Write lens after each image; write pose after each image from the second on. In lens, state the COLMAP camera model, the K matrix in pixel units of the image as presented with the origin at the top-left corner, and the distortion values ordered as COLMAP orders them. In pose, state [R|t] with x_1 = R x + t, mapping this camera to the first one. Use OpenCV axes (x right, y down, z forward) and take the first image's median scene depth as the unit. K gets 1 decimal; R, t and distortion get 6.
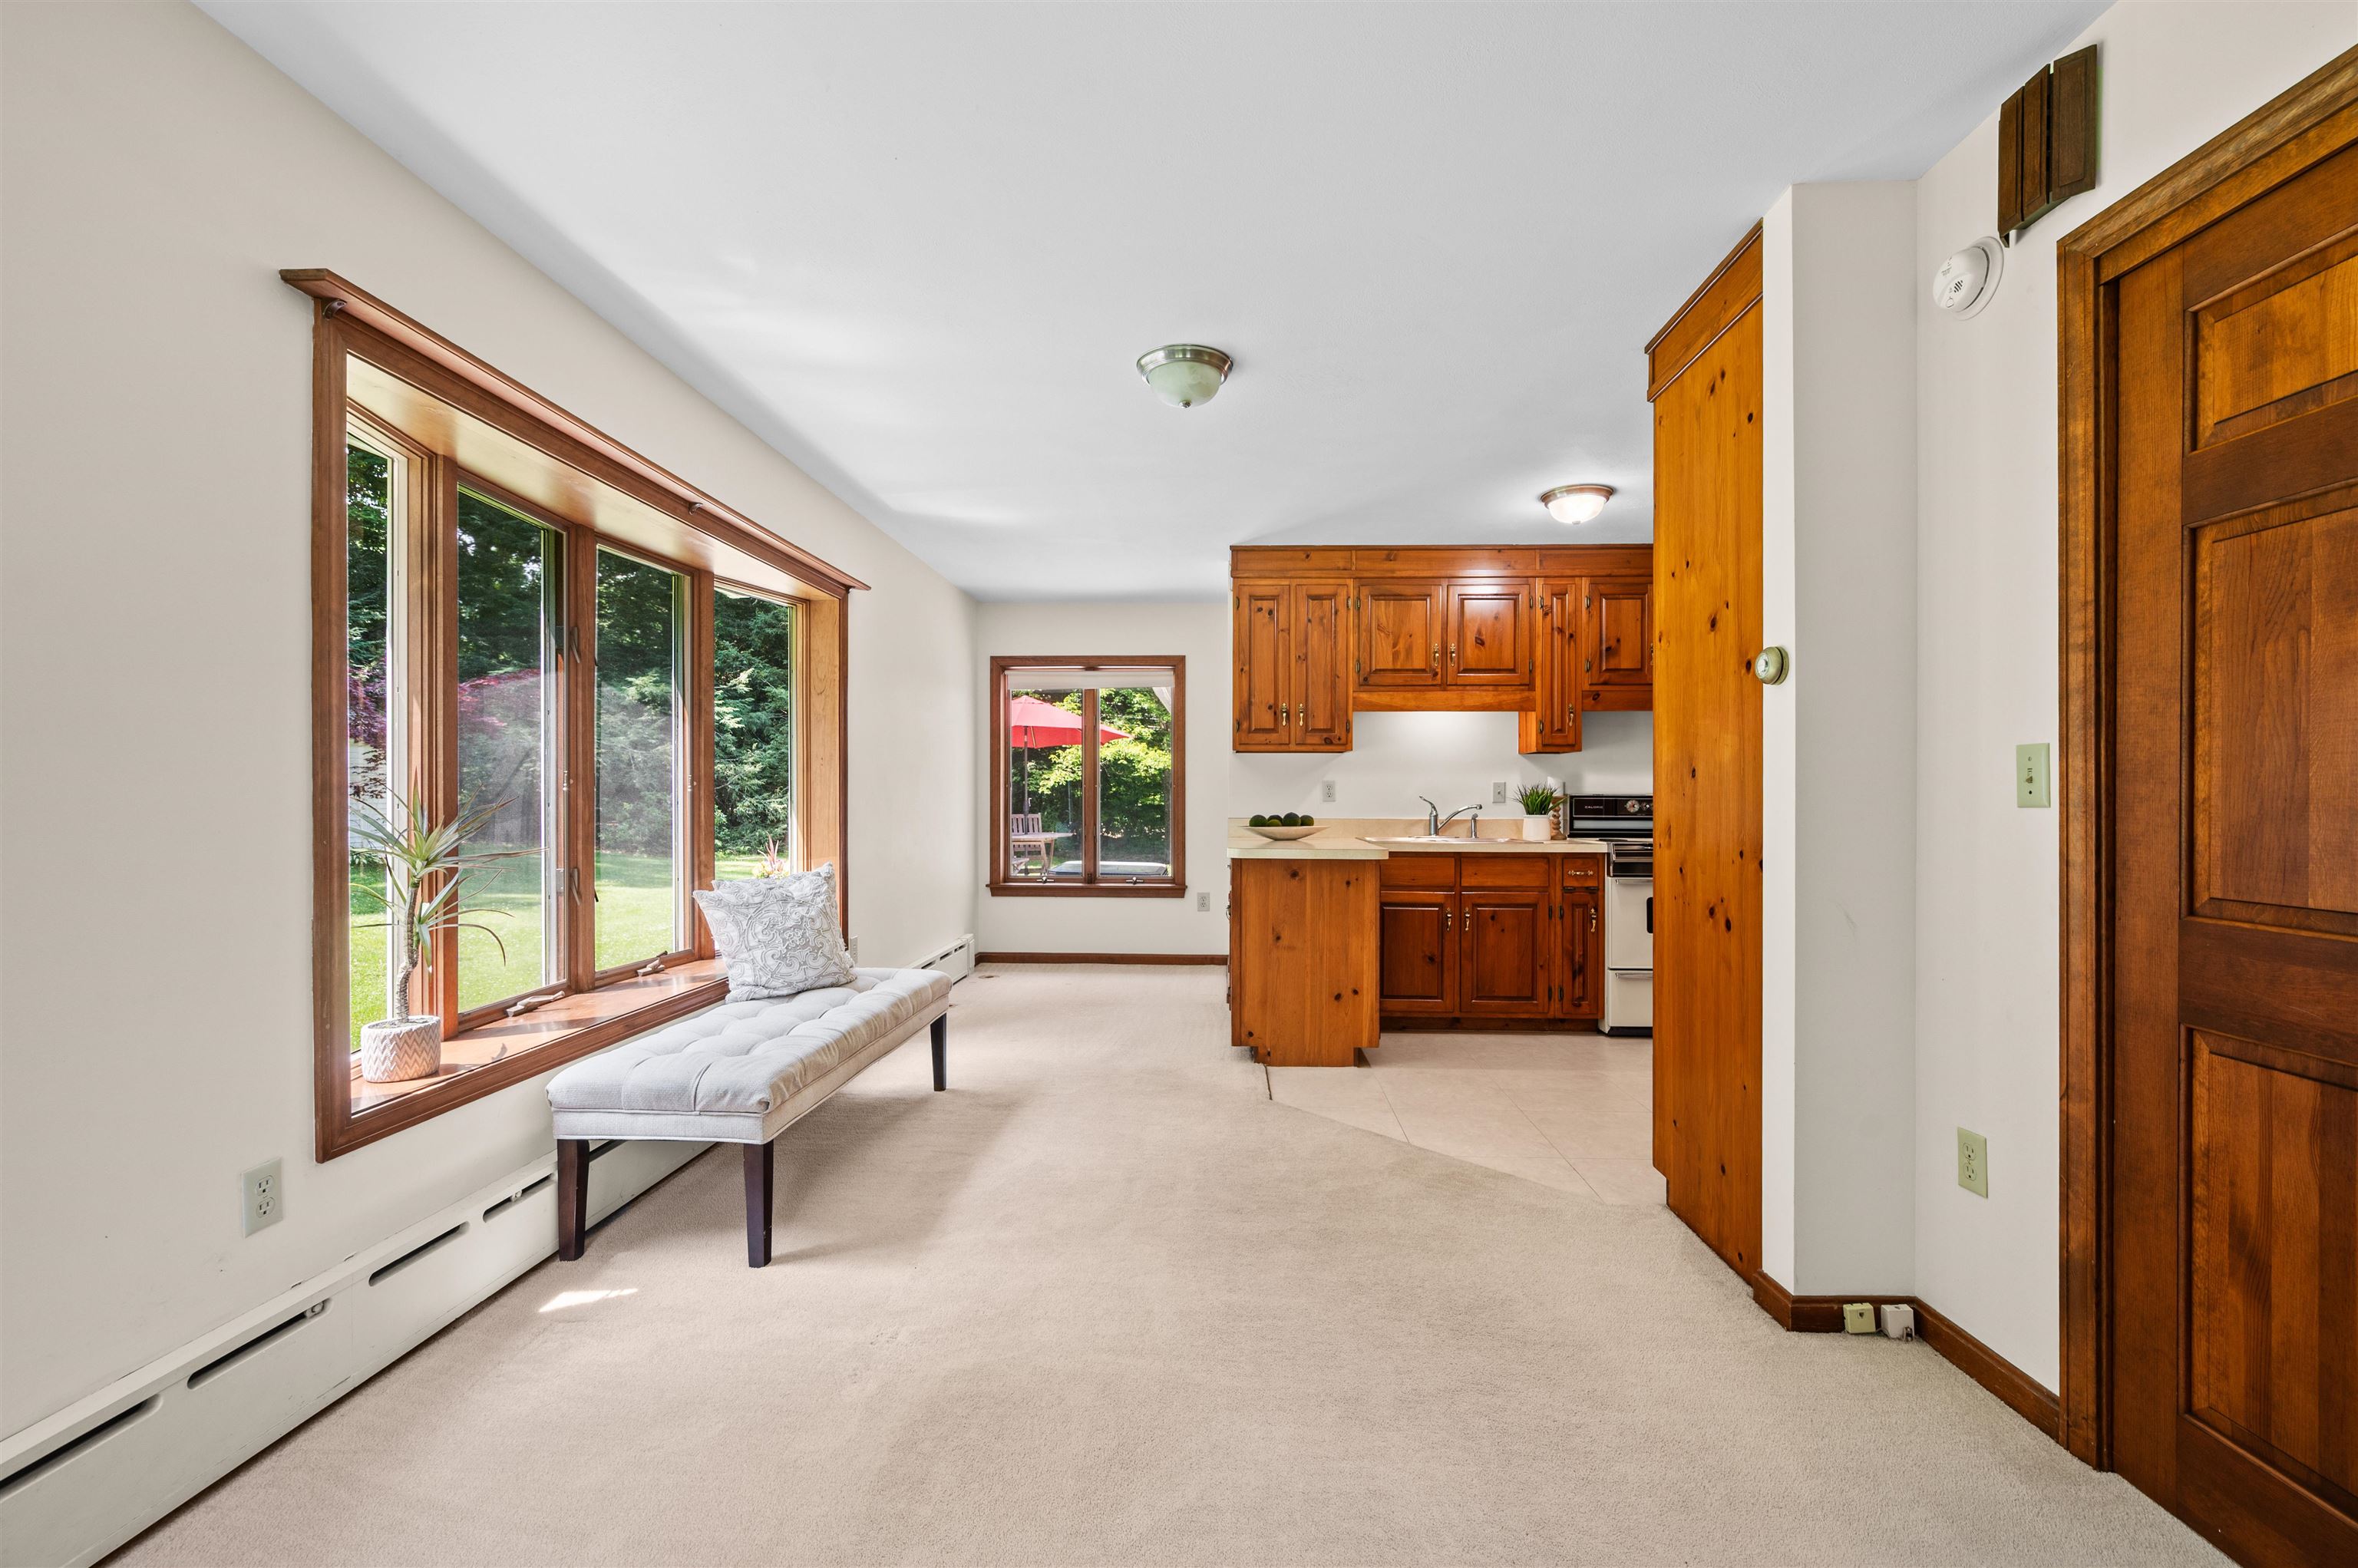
lens RADIAL K [[1008.9, 0, 1177.9], [0, 1008.9, 792.7], [0, 0, 1]] dist [-0.000211, -0.000139]
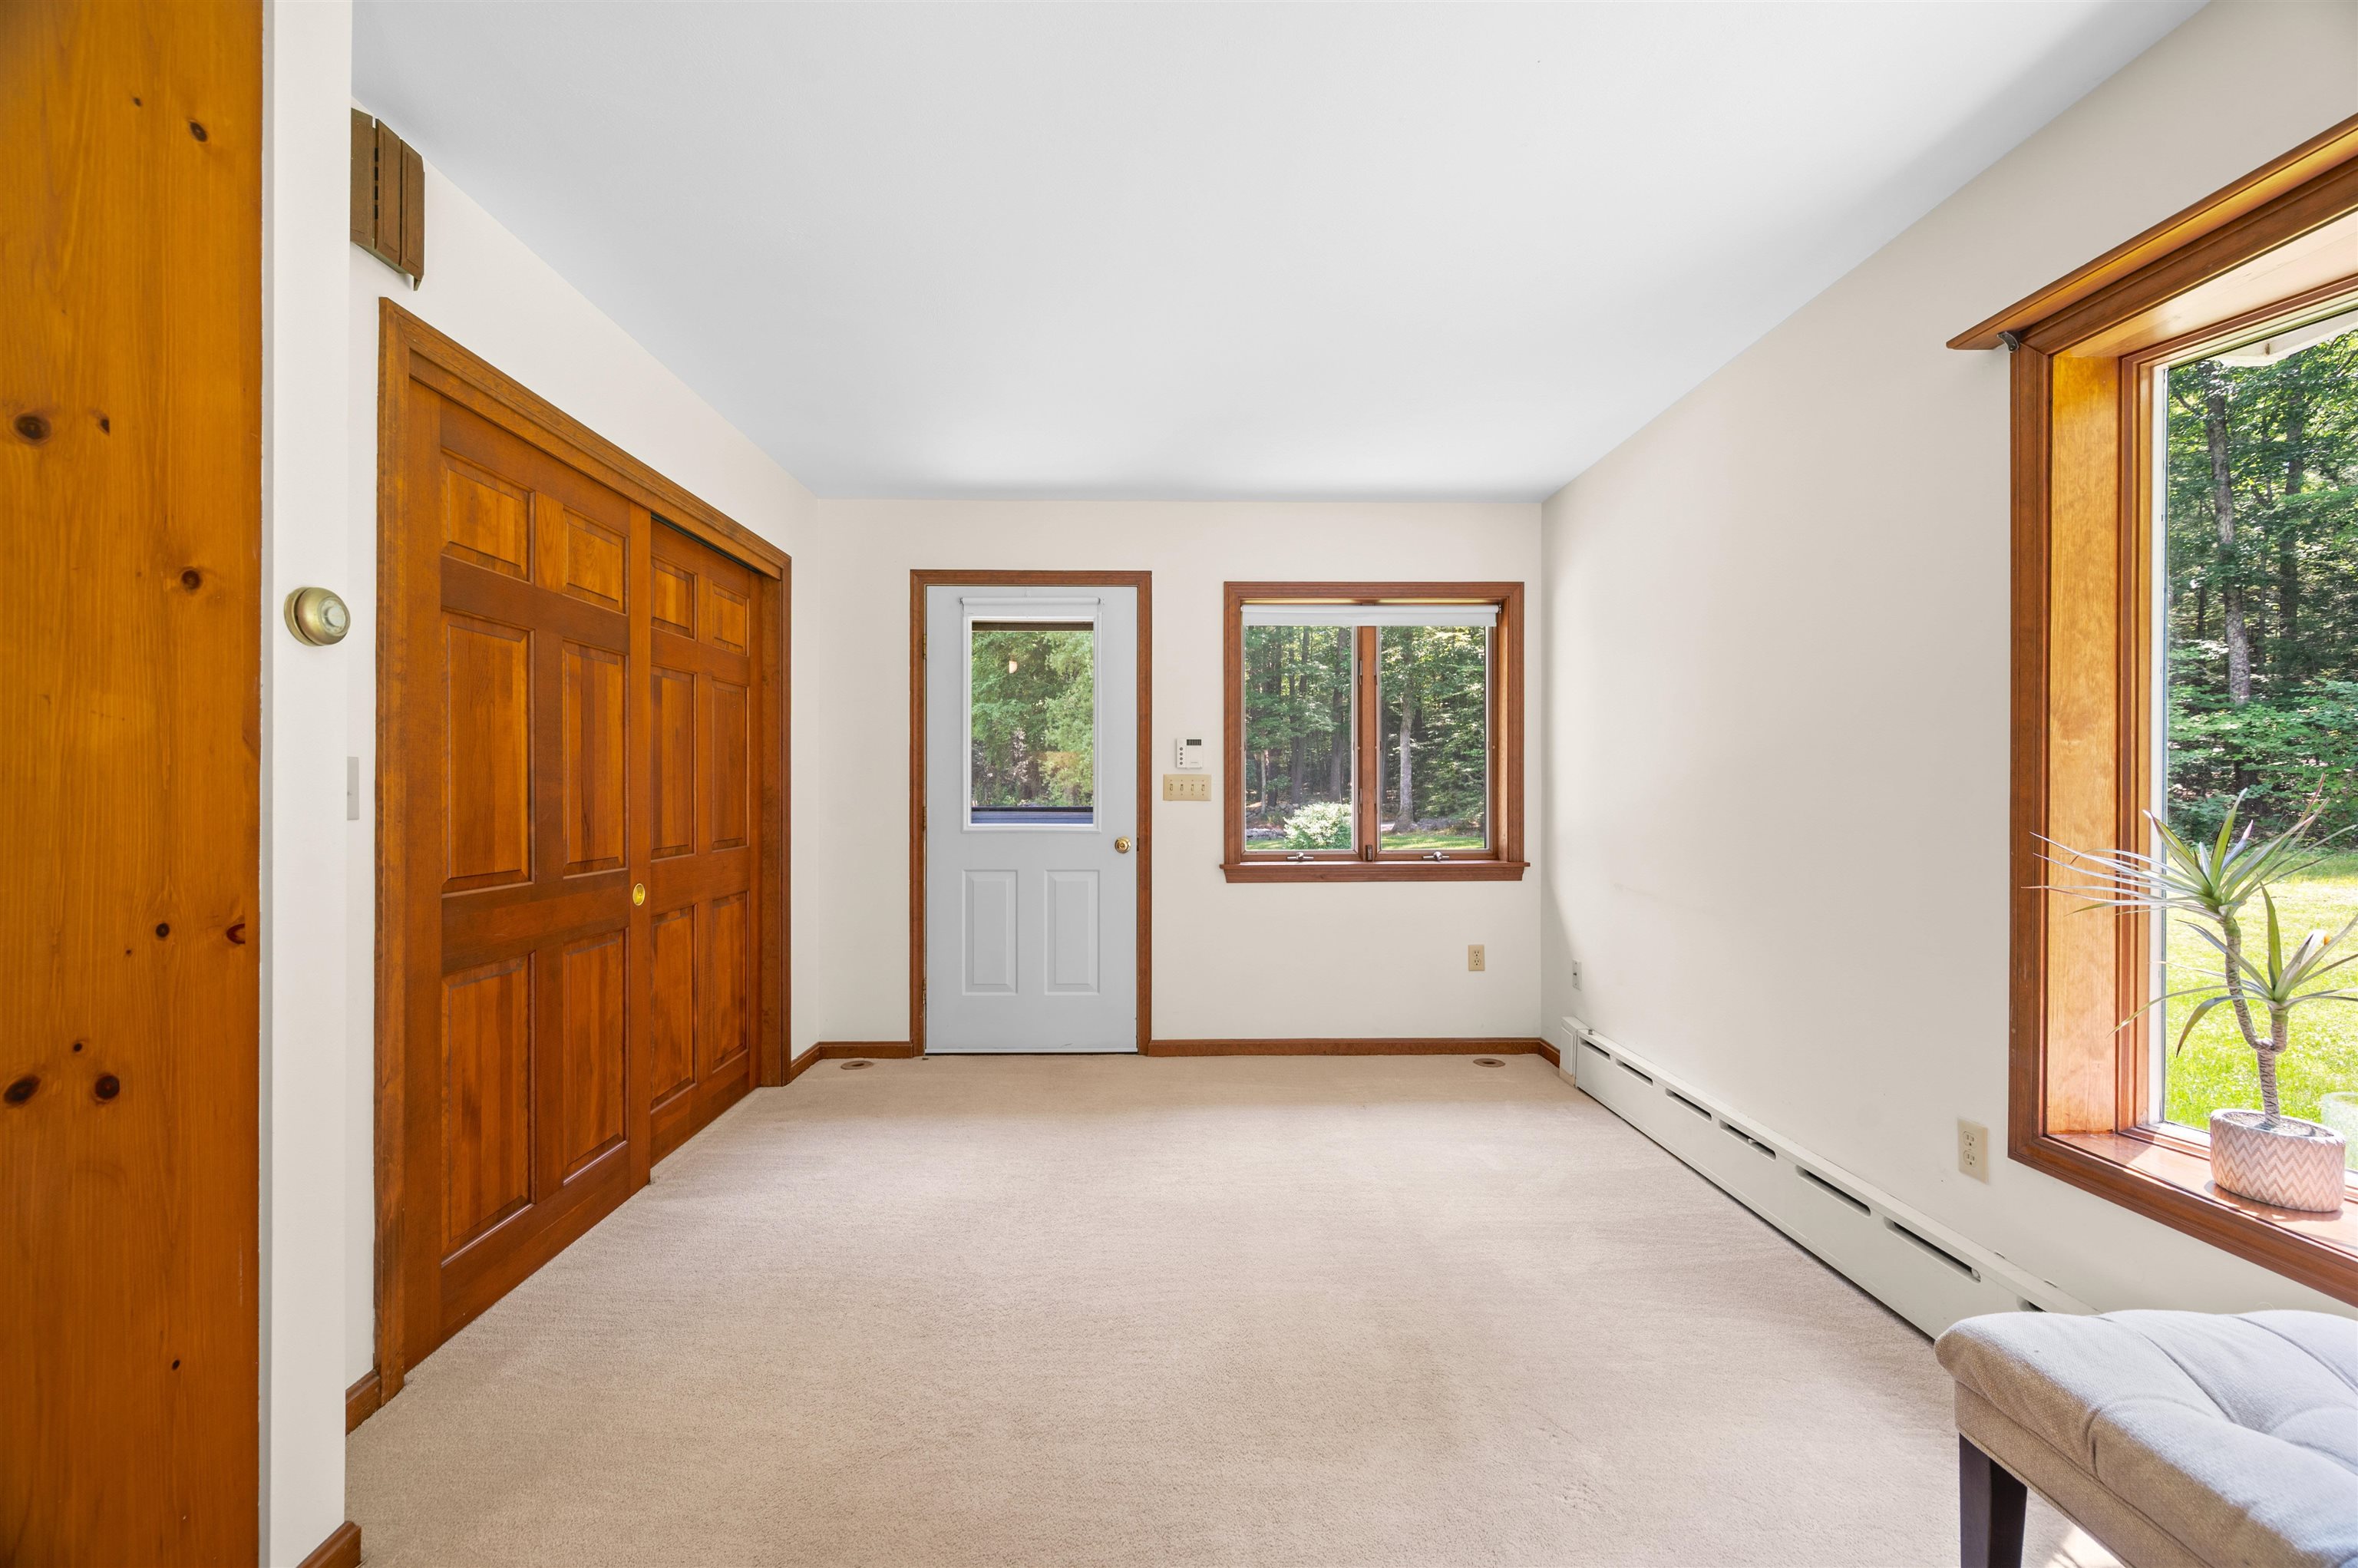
lens RADIAL K [[944.1, 0, 1178.1], [0, 944.1, 793.6], [0, 0, 1]] dist [-0.006216, -0.000169]
pose [[-0.996430, -0.001246, -0.084411, 0.065540], [-0.001091, 0.999998, -0.001888, -0.006355], [0.084414, -0.001790, -0.996429, 1.238217]]
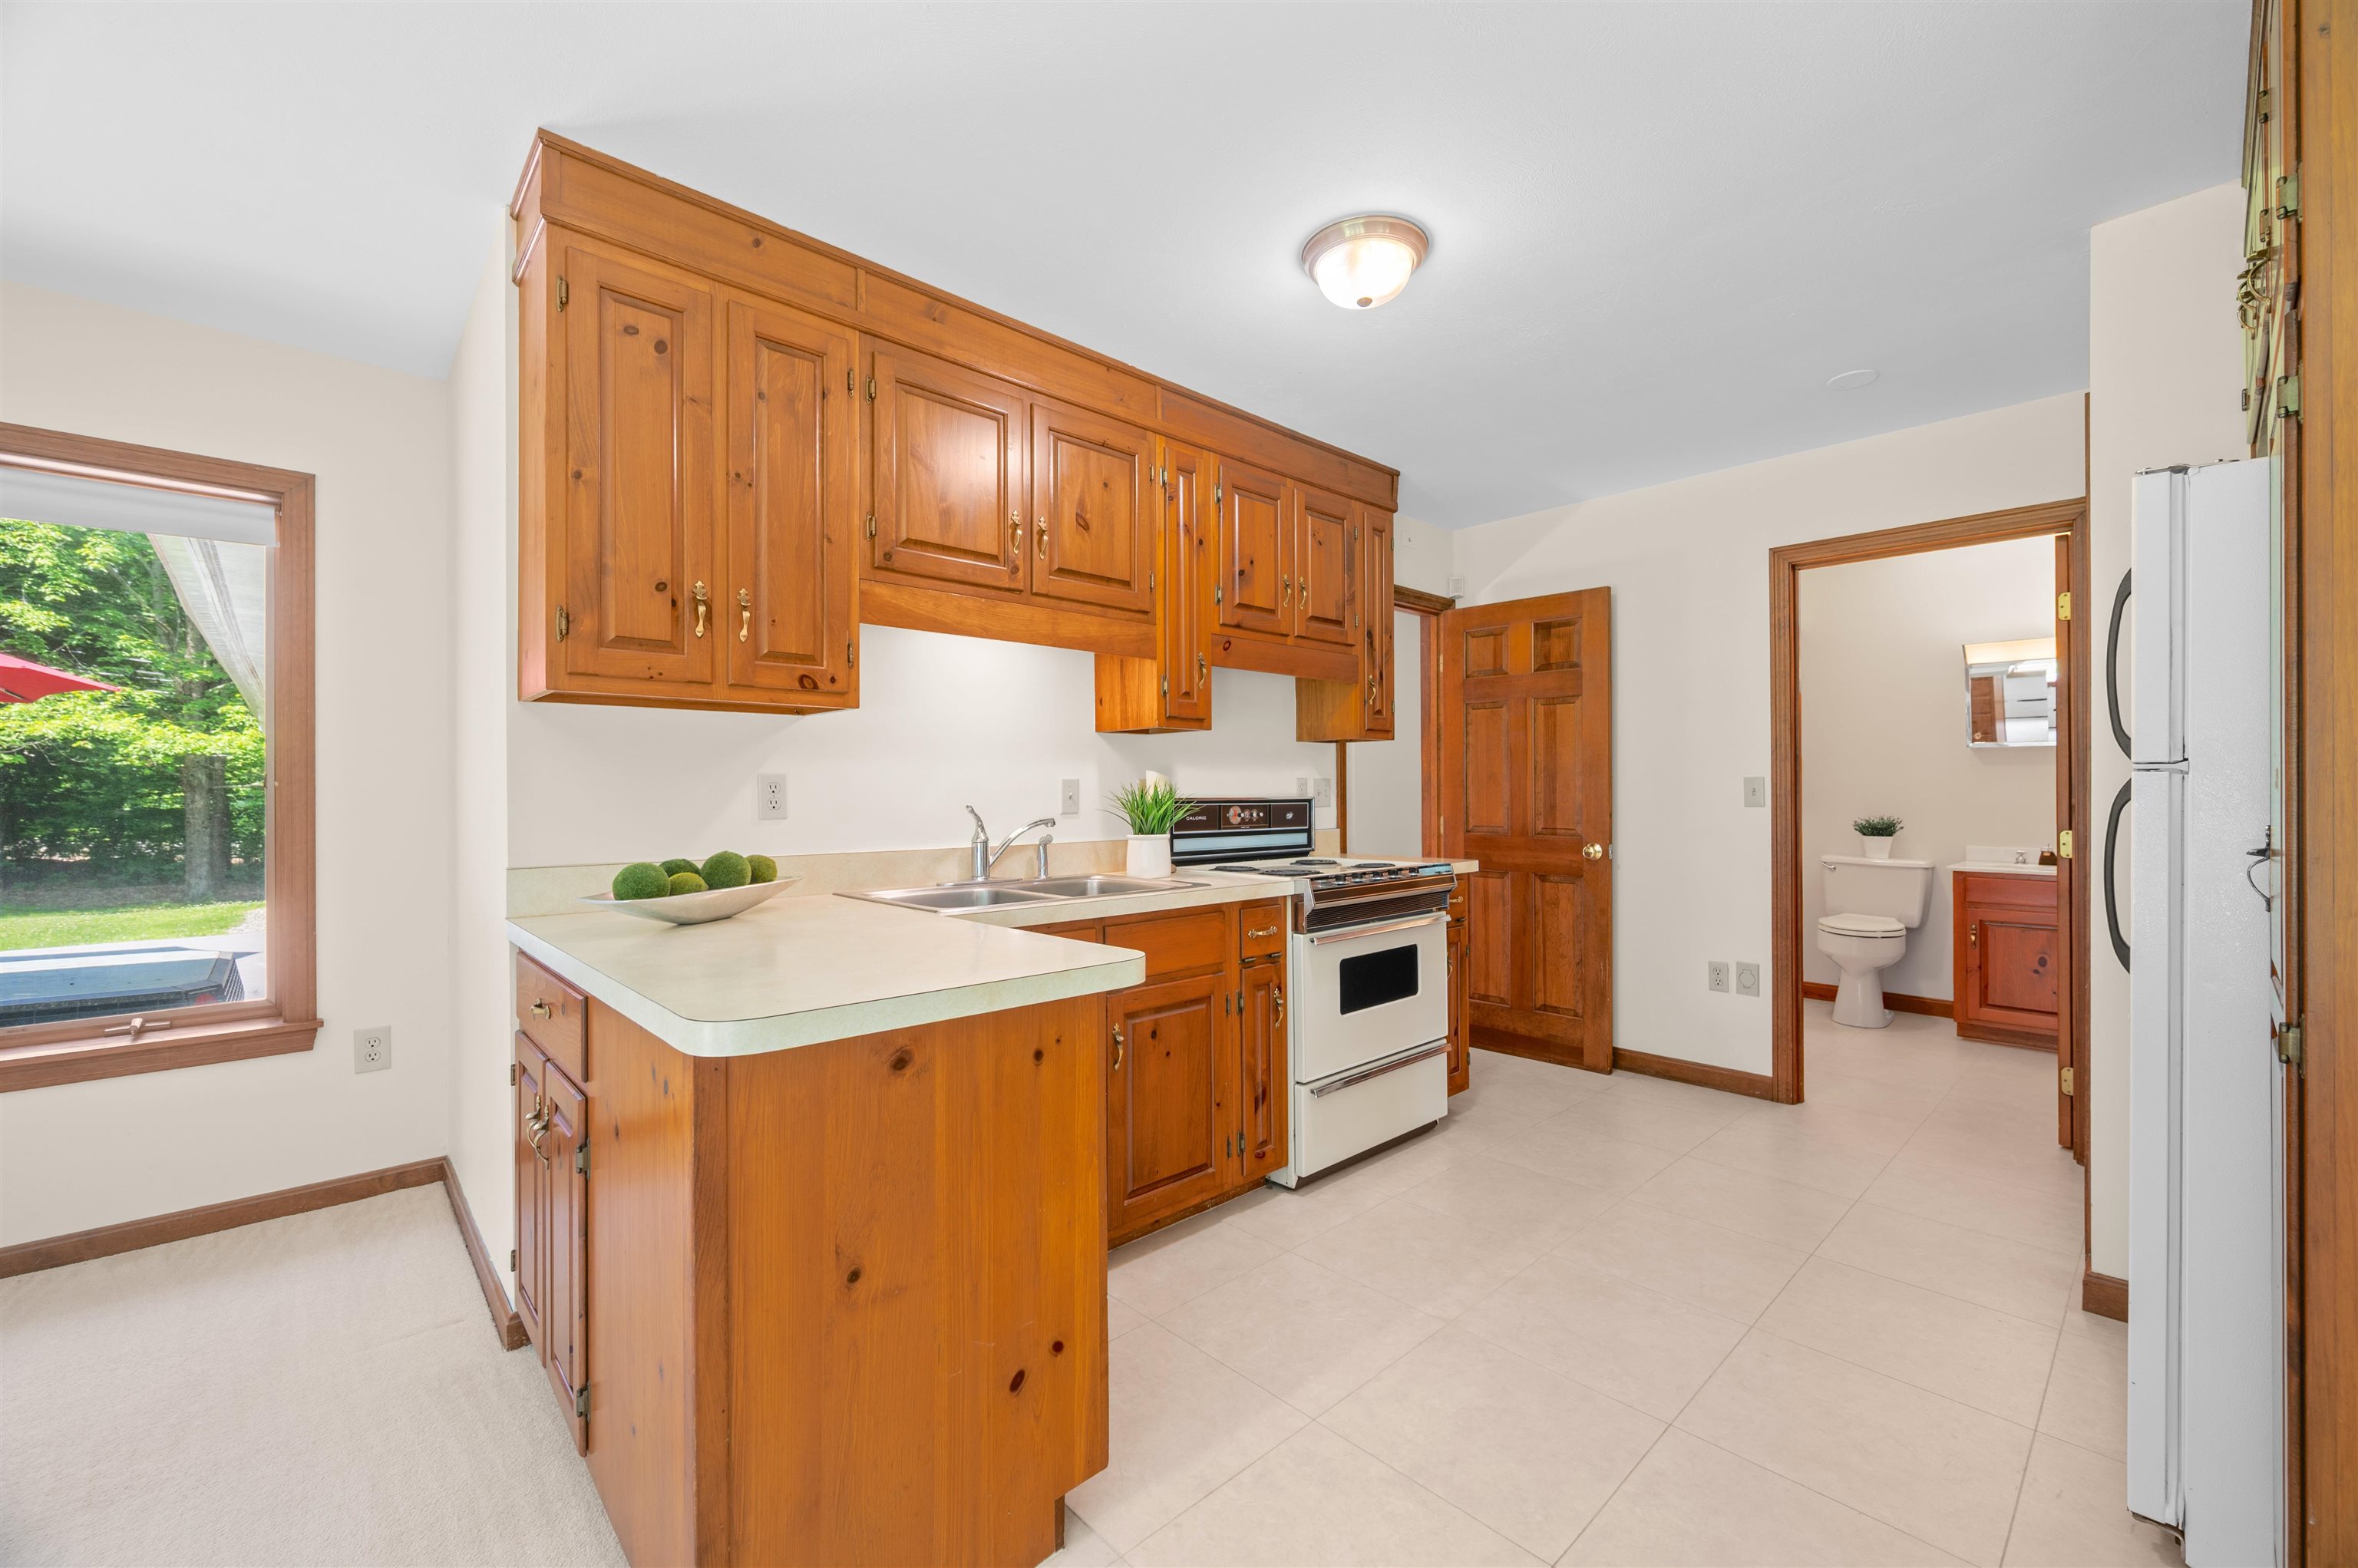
lens RADIAL K [[944.1, 0, 1187.8], [0, 944.1, 786.6], [0, 0, 1]] dist [-0.006216, -0.000169]
pose [[0.688594, -0.001905, 0.725145, -0.033811], [0.002656, 0.999996, 0.000104, -0.006211], [-0.725142, 0.001854, 0.688597, 0.603709]]
